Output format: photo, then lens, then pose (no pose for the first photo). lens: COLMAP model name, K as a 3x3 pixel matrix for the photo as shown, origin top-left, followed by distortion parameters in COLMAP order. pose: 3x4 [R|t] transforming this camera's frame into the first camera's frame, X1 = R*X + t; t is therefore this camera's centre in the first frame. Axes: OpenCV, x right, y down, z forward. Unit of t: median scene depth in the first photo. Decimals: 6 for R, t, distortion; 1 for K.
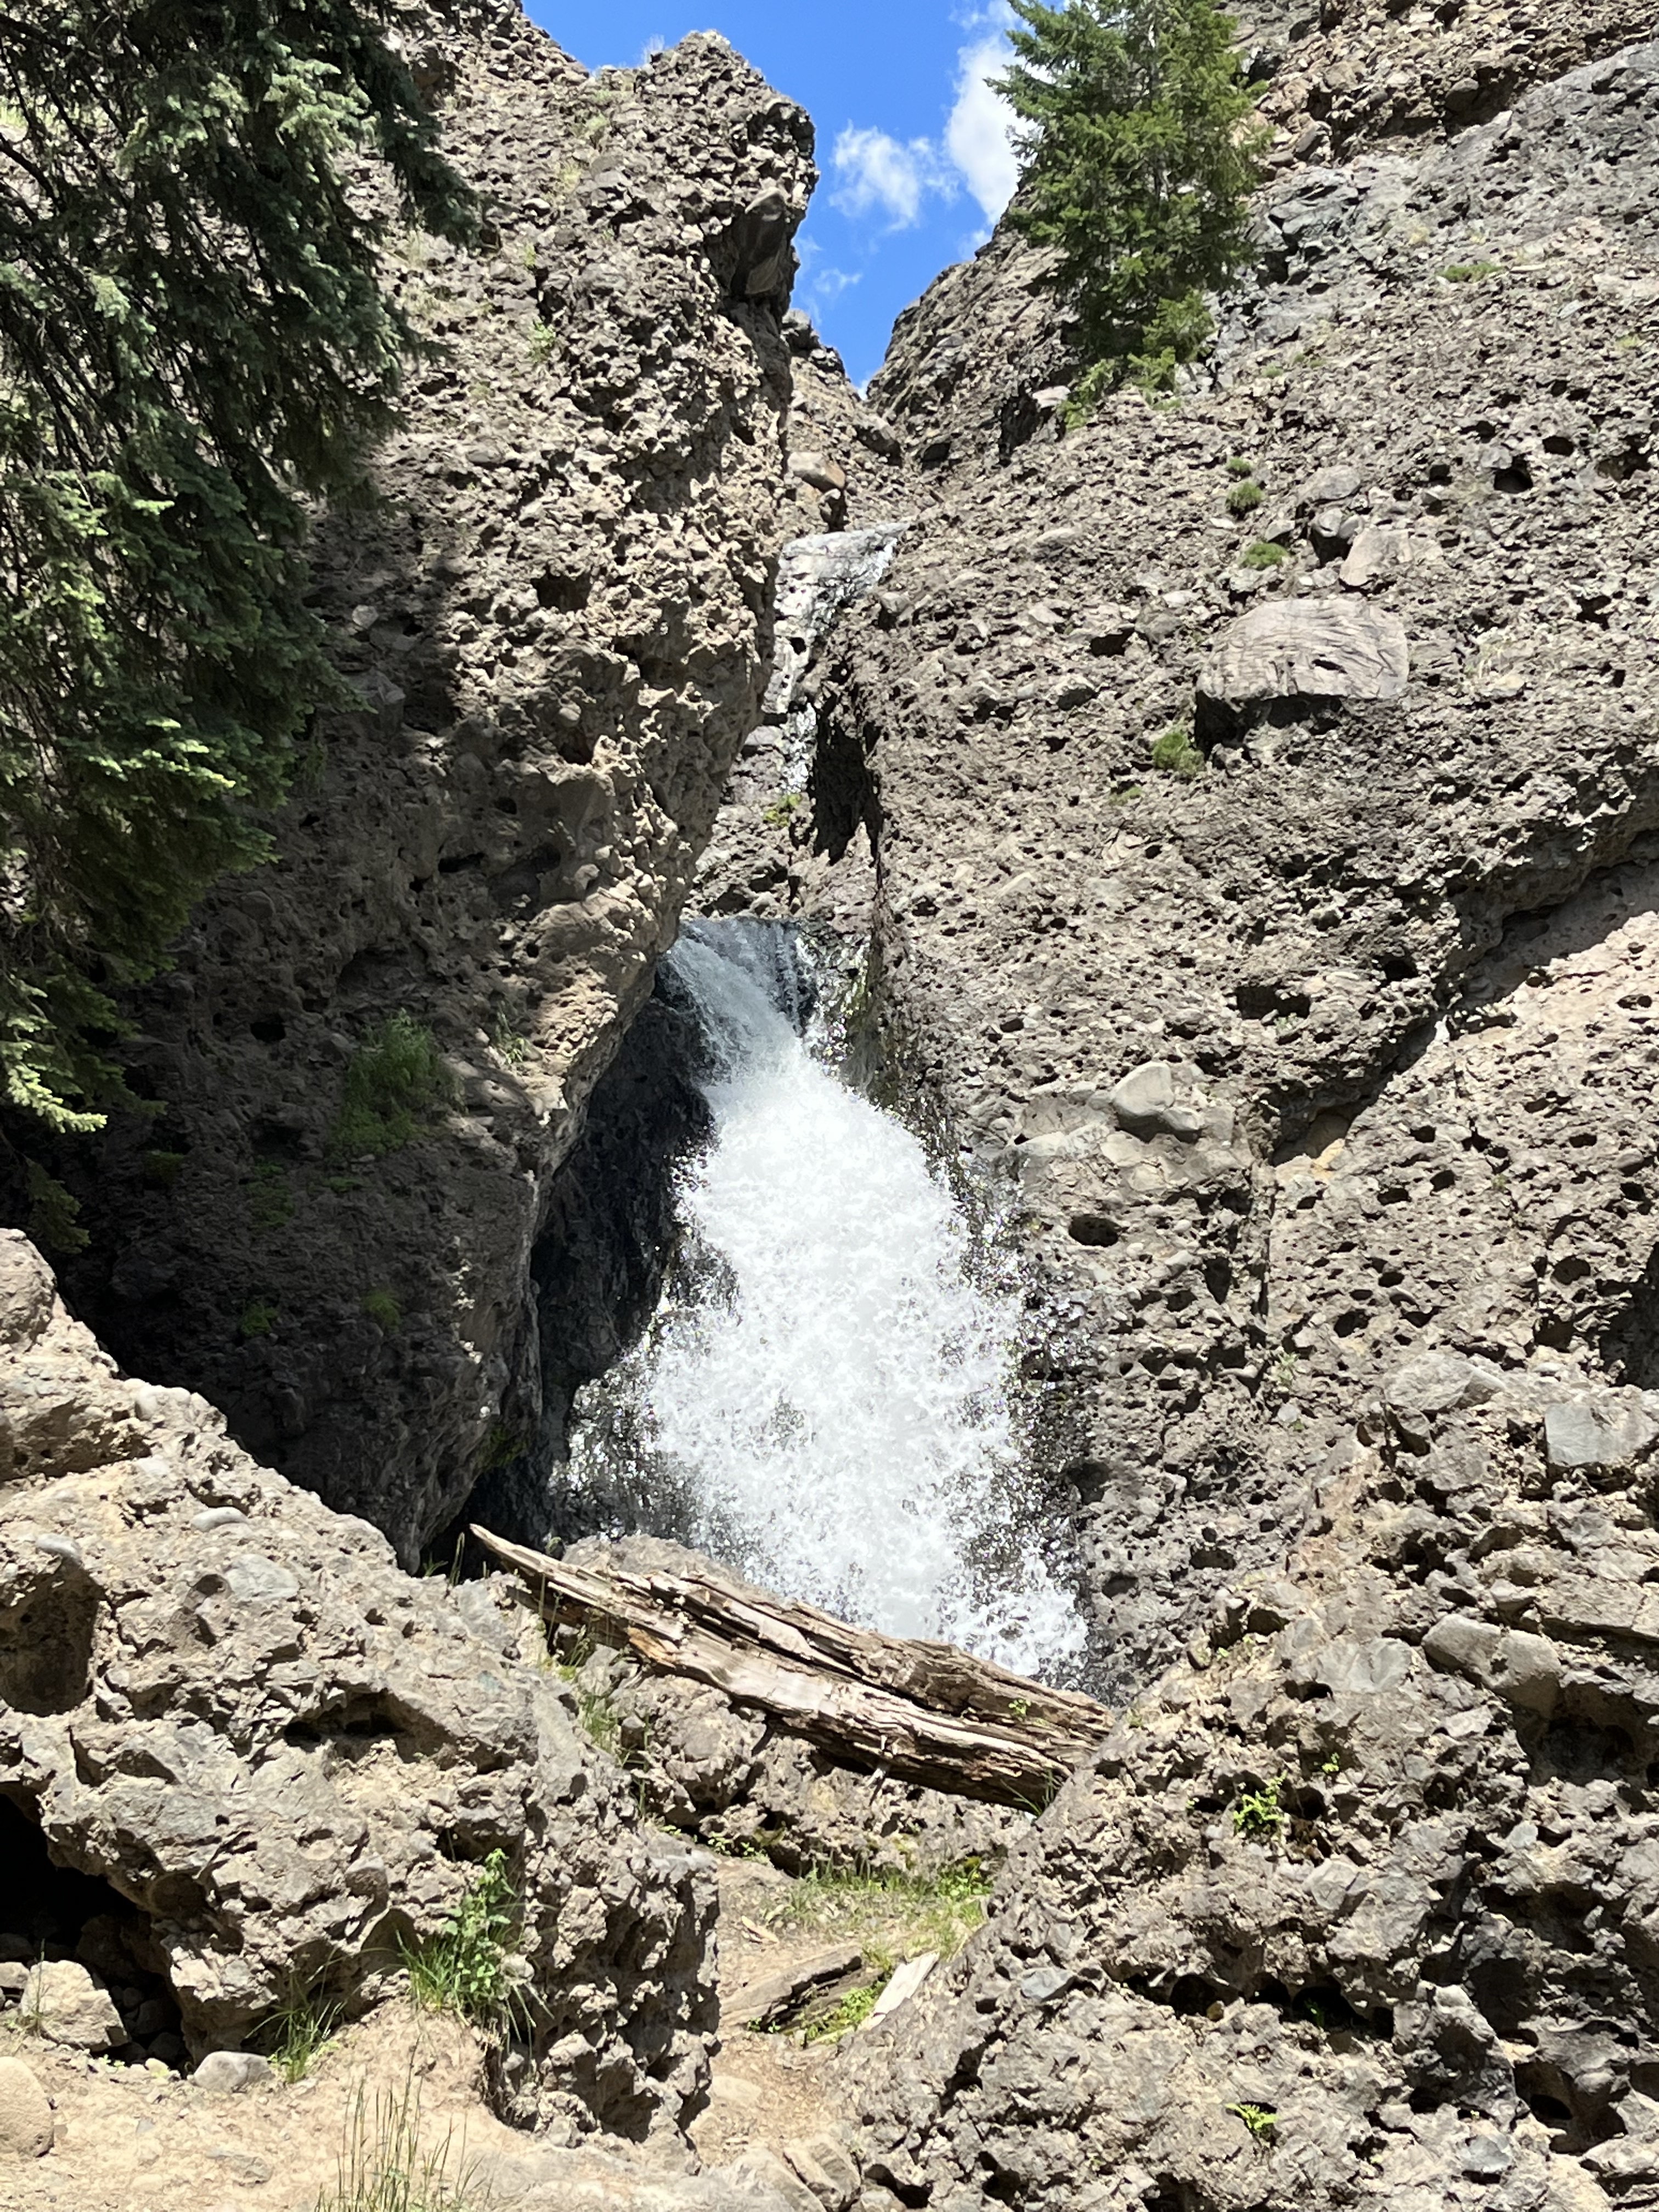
lens RADIAL K [[3261.2, 0, 834.2], [0, 3261.2, 1109.9], [0, 0, 1]] dist [0.160839, -0.634256]
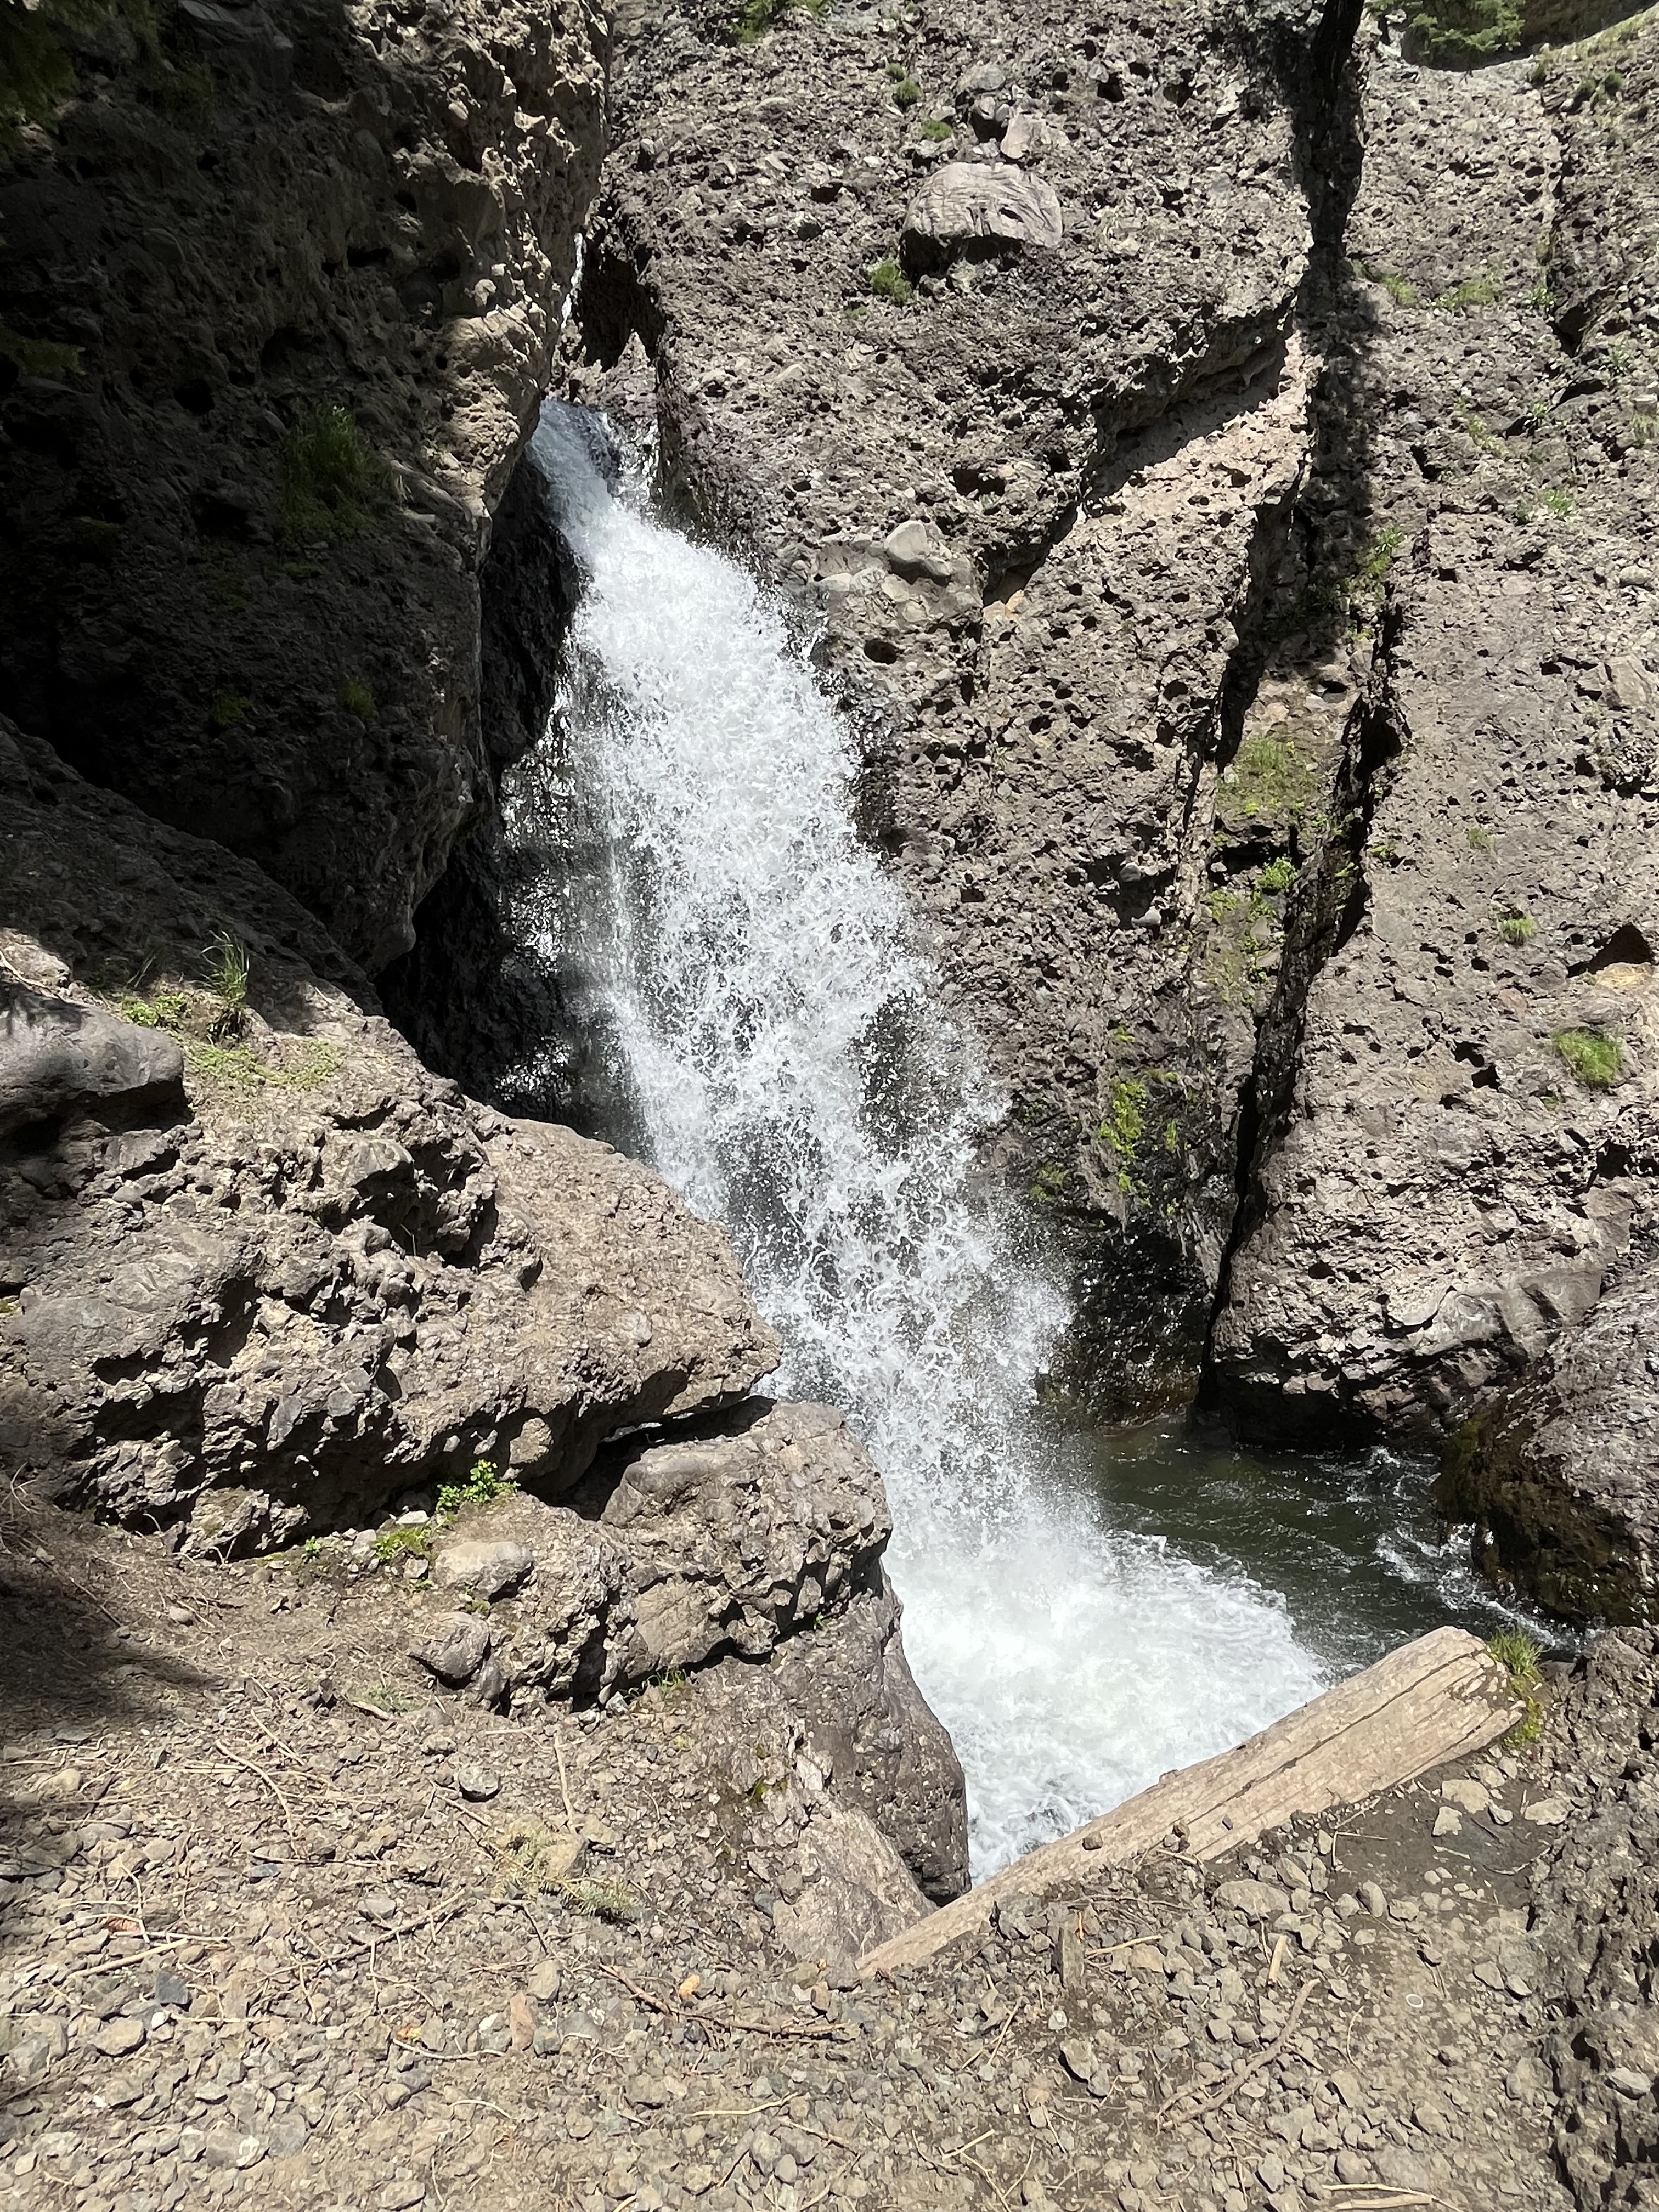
lens RADIAL K [[1241.5, 0, 840.5], [0, 1241.5, 1107.8], [0, 0, 1]] dist [-0.002317, -0.002172]
pose [[0.954599, -0.073120, 0.288782, -0.094056], [-0.037218, 0.932538, 0.359149, 0.027908], [-0.295561, -0.353591, 0.887478, 0.457855]]
